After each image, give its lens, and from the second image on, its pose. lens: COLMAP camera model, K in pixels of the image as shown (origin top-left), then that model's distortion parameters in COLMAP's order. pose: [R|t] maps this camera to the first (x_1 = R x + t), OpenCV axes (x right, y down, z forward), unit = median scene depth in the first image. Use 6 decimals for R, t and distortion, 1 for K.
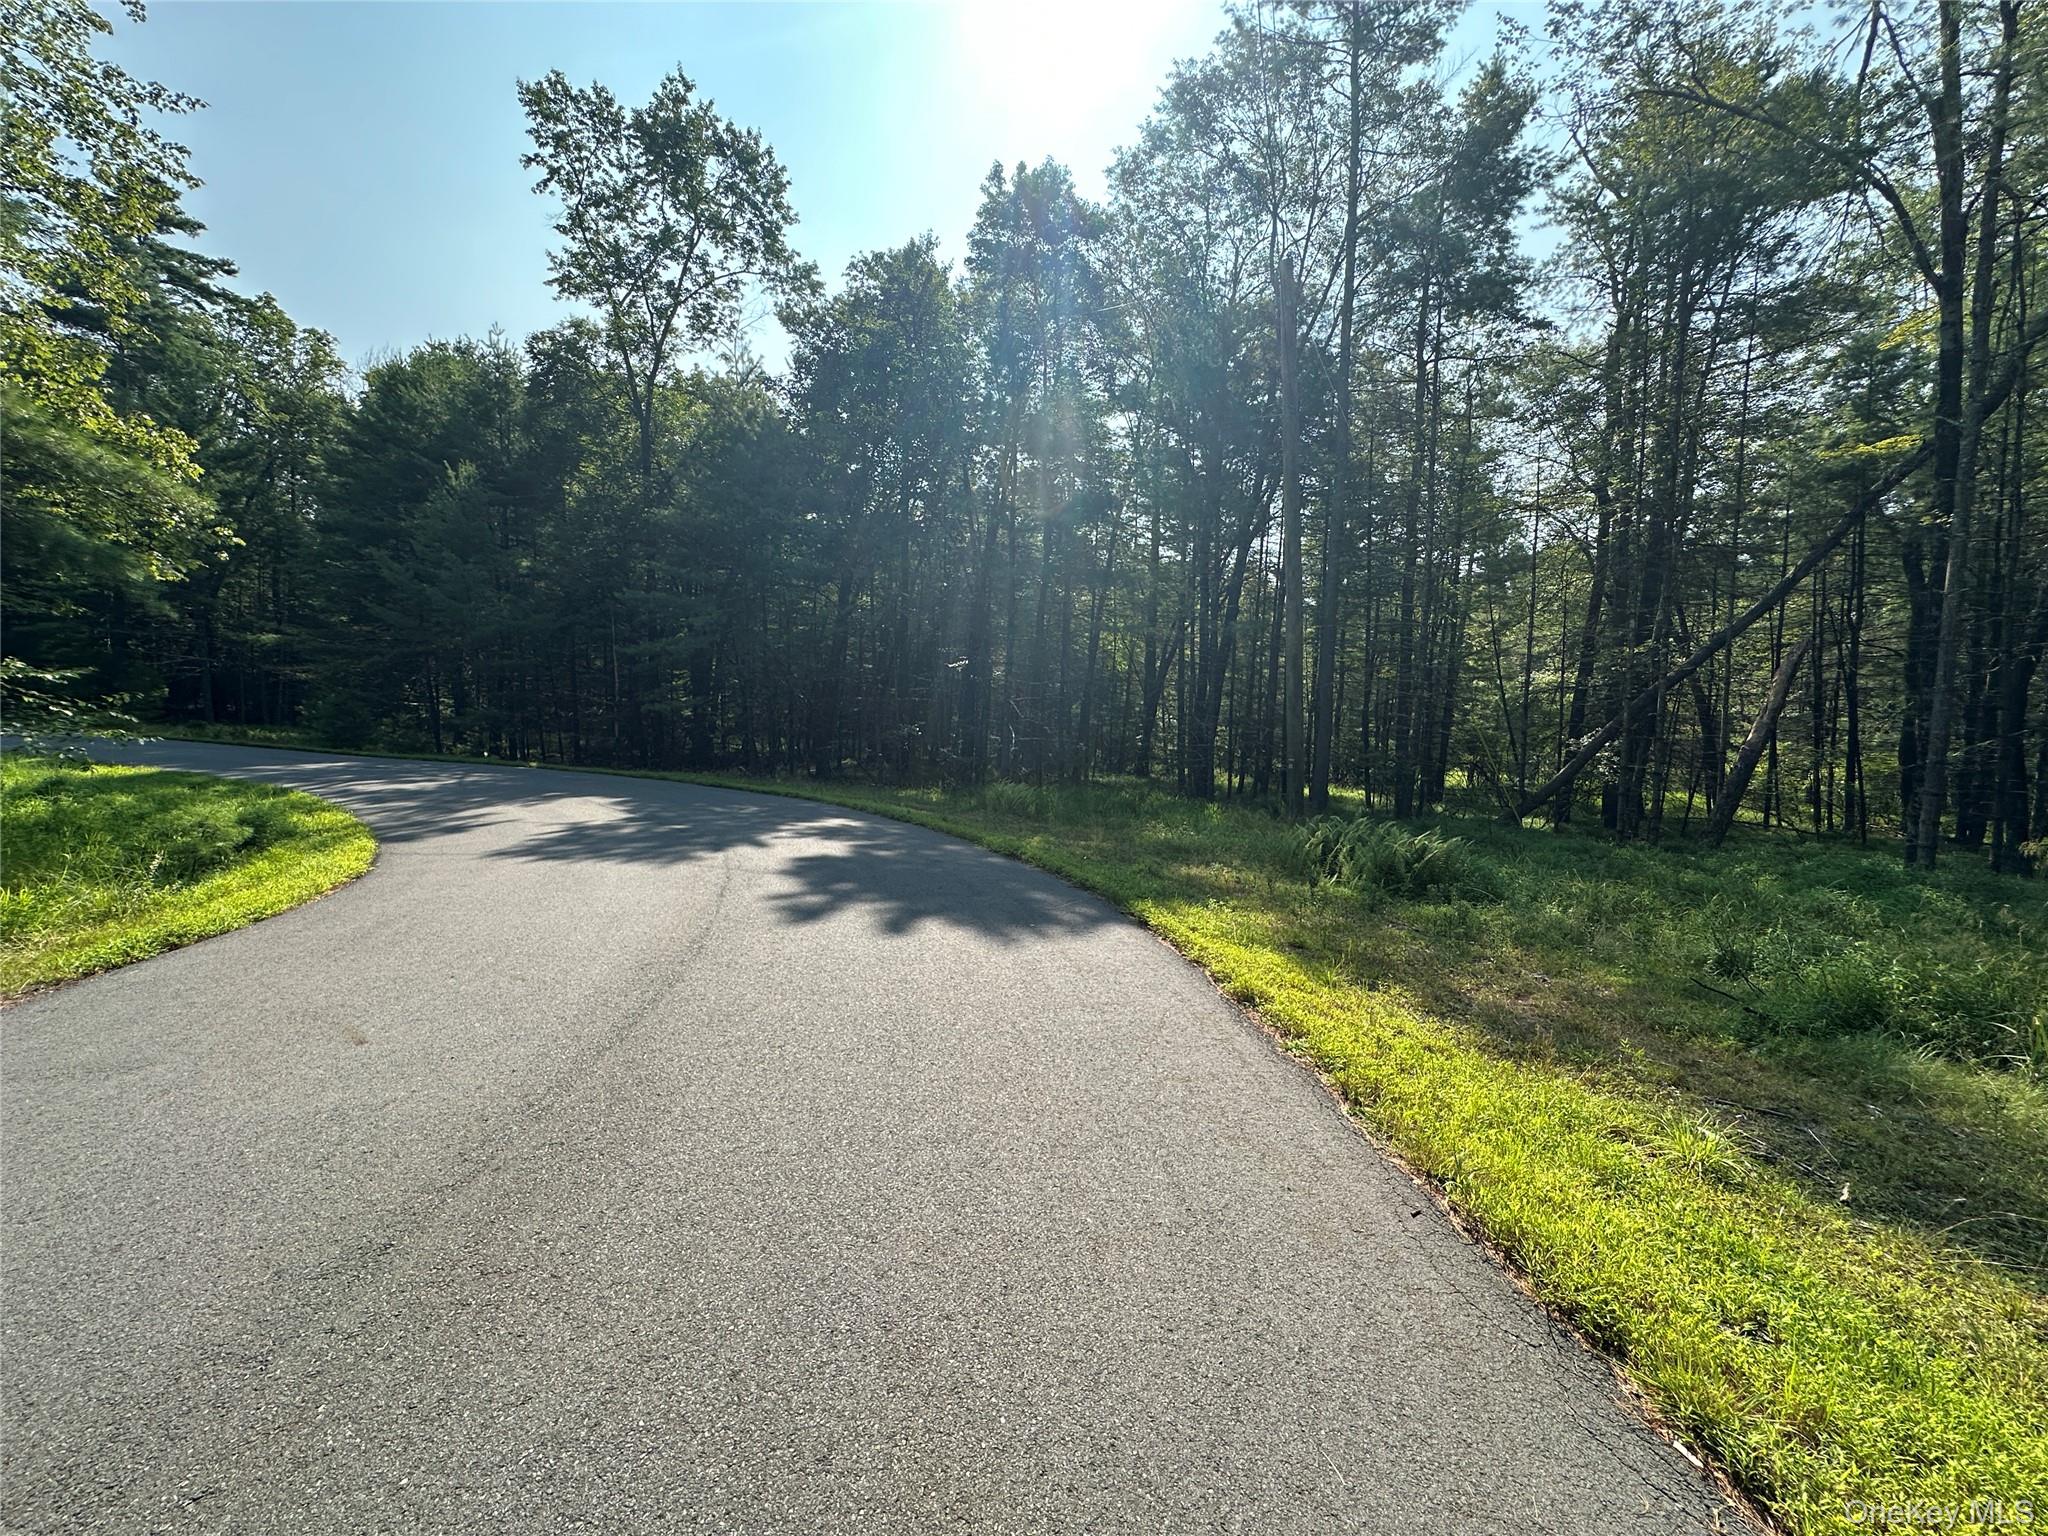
lens RADIAL K [[814.7, 0, 1024.2], [0, 814.7, 766.5], [0, 0, 1]] dist [-0.000910, -0.000389]
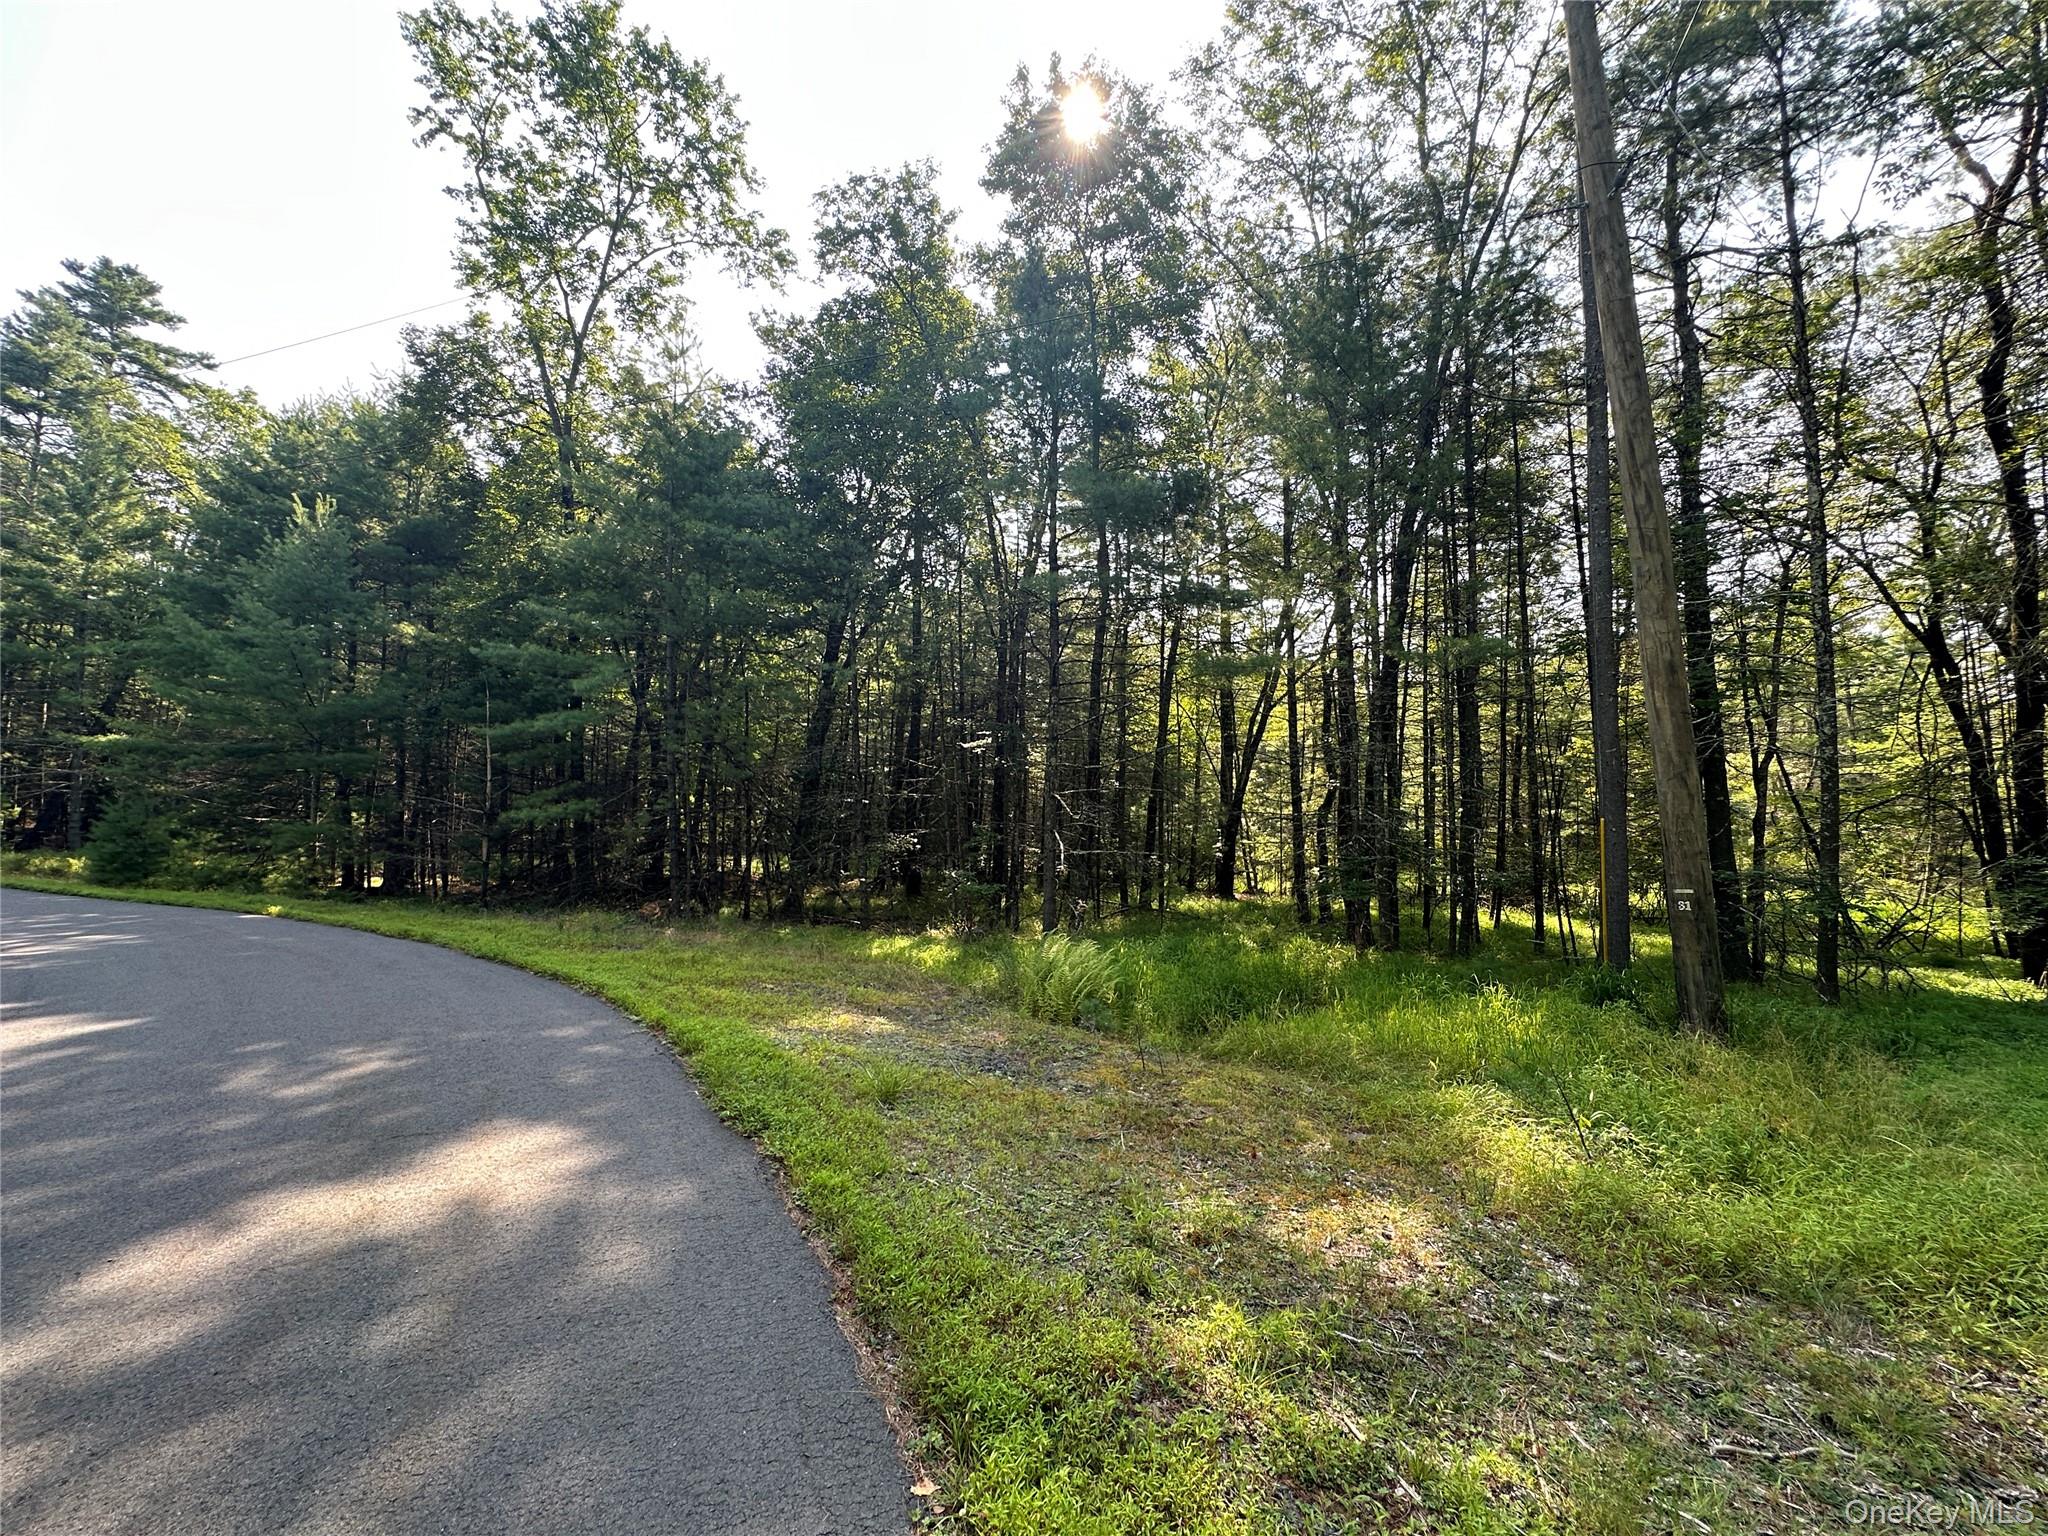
lens RADIAL K [[814.7, 0, 1024.2], [0, 814.7, 766.5], [0, 0, 1]] dist [-0.000910, -0.000389]
pose [[0.998309, -0.025049, -0.052455, -0.005286], [0.017581, 0.990240, -0.138260, -0.010206], [0.055407, 0.137104, 0.989006, 0.325941]]
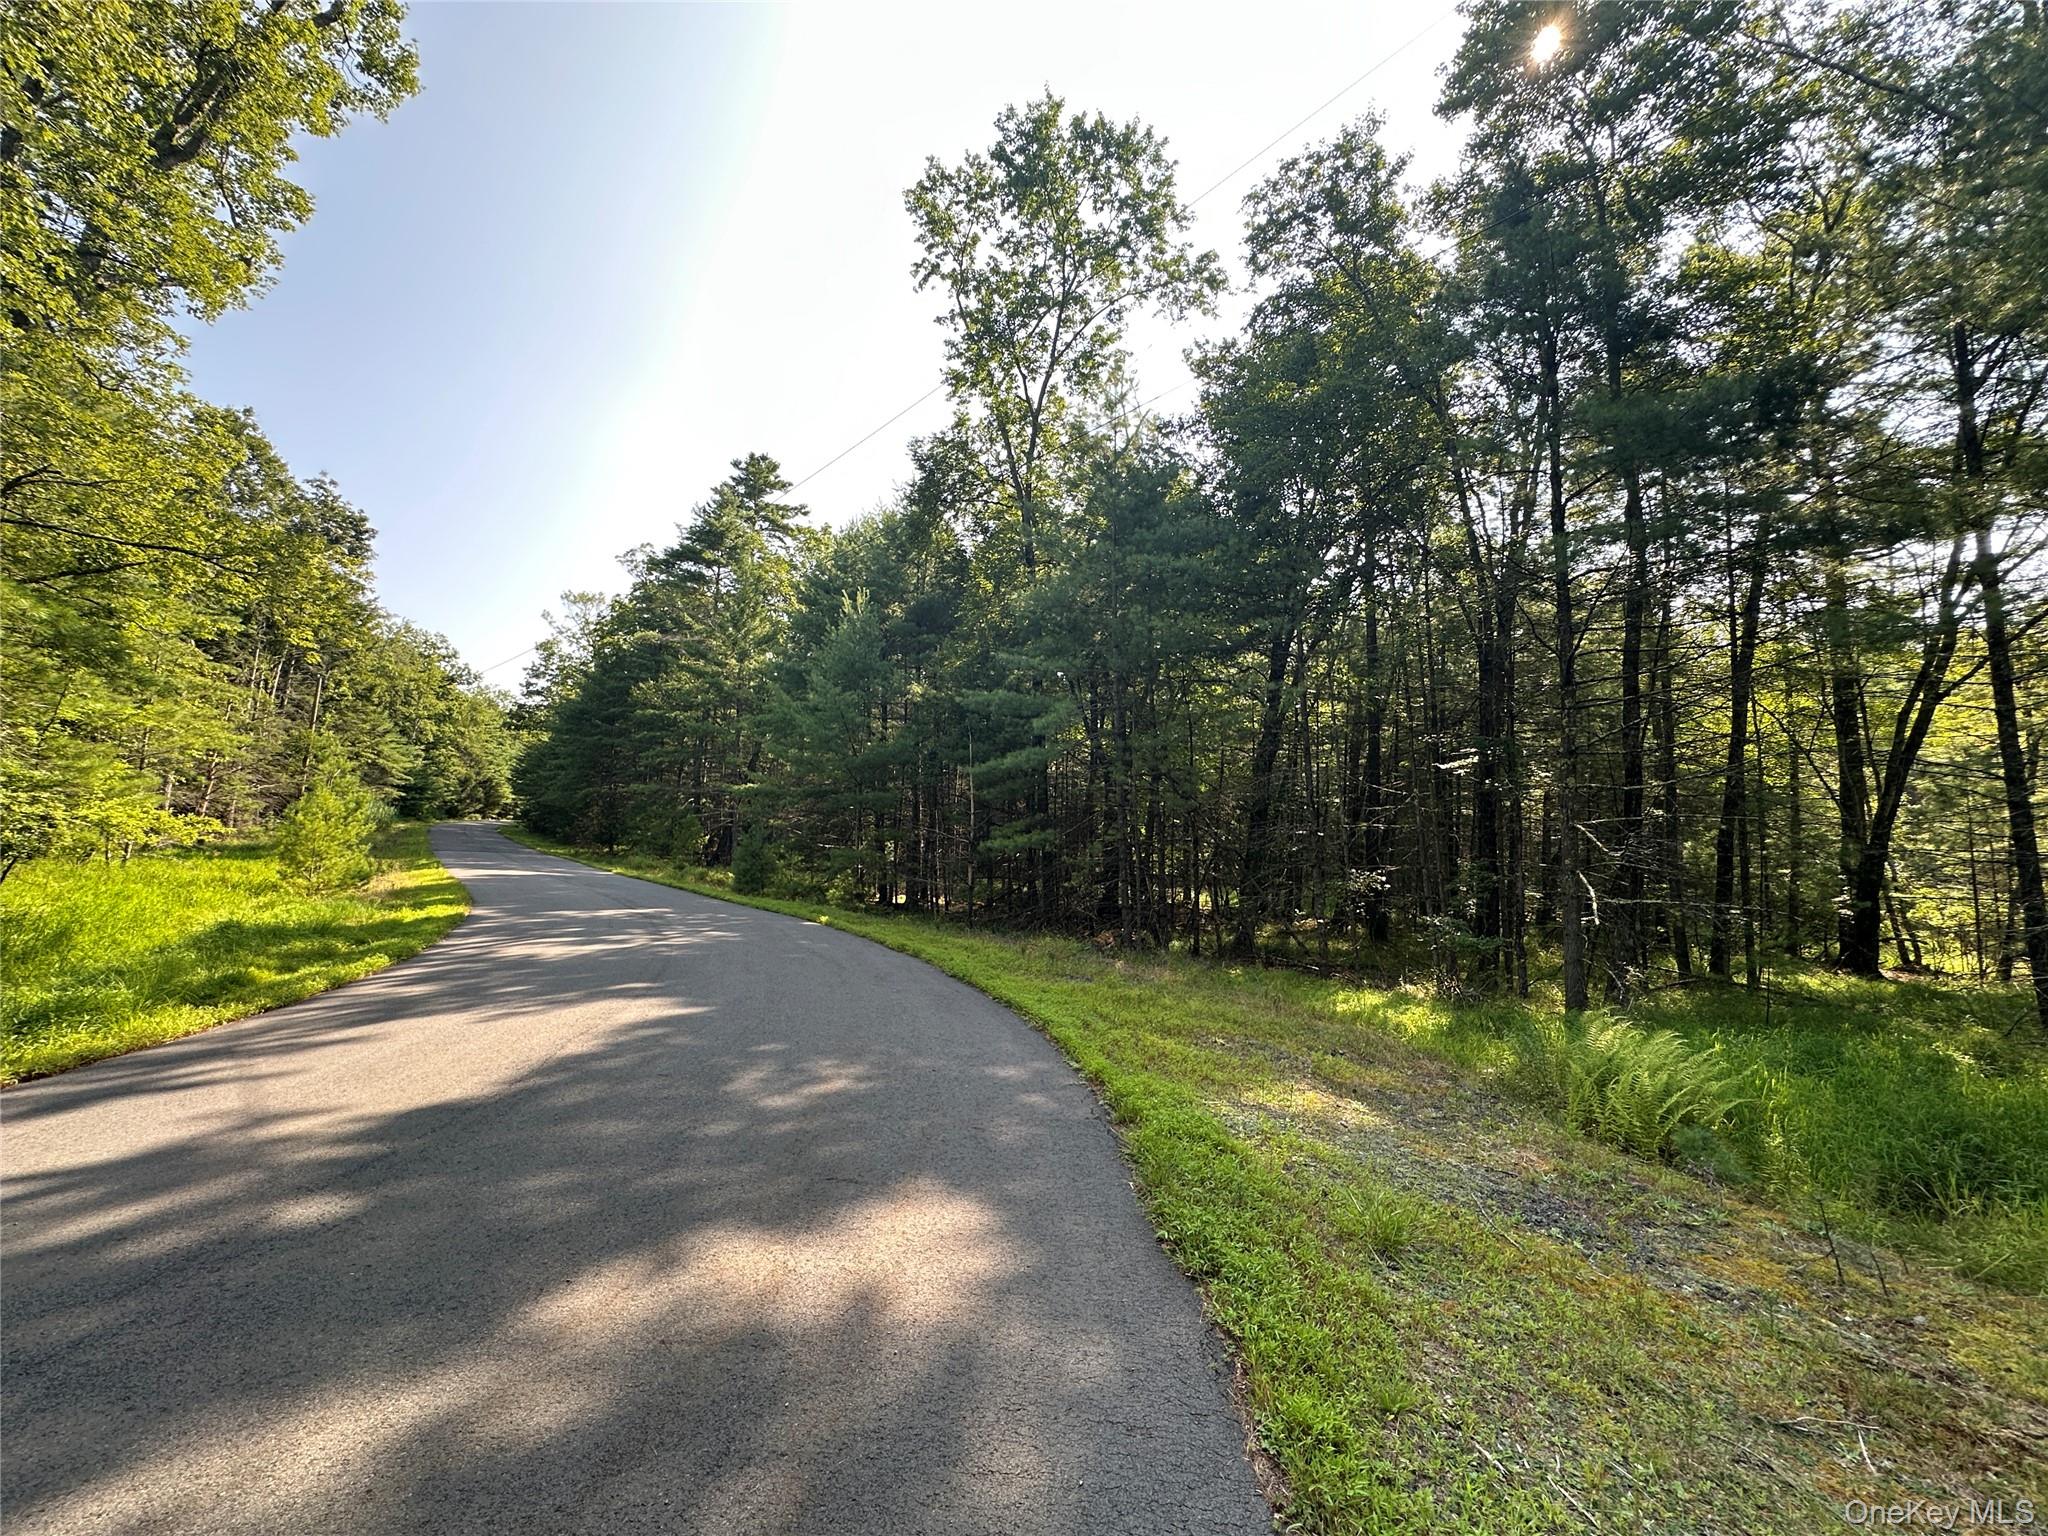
lens RADIAL K [[814.7, 0, 1024.2], [0, 814.7, 766.5], [0, 0, 1]] dist [-0.000910, -0.000389]
pose [[0.831617, -0.065235, -0.551505, -0.018699], [-0.037984, 0.984070, -0.173677, -0.012427], [0.554049, 0.165381, 0.815892, 0.365360]]
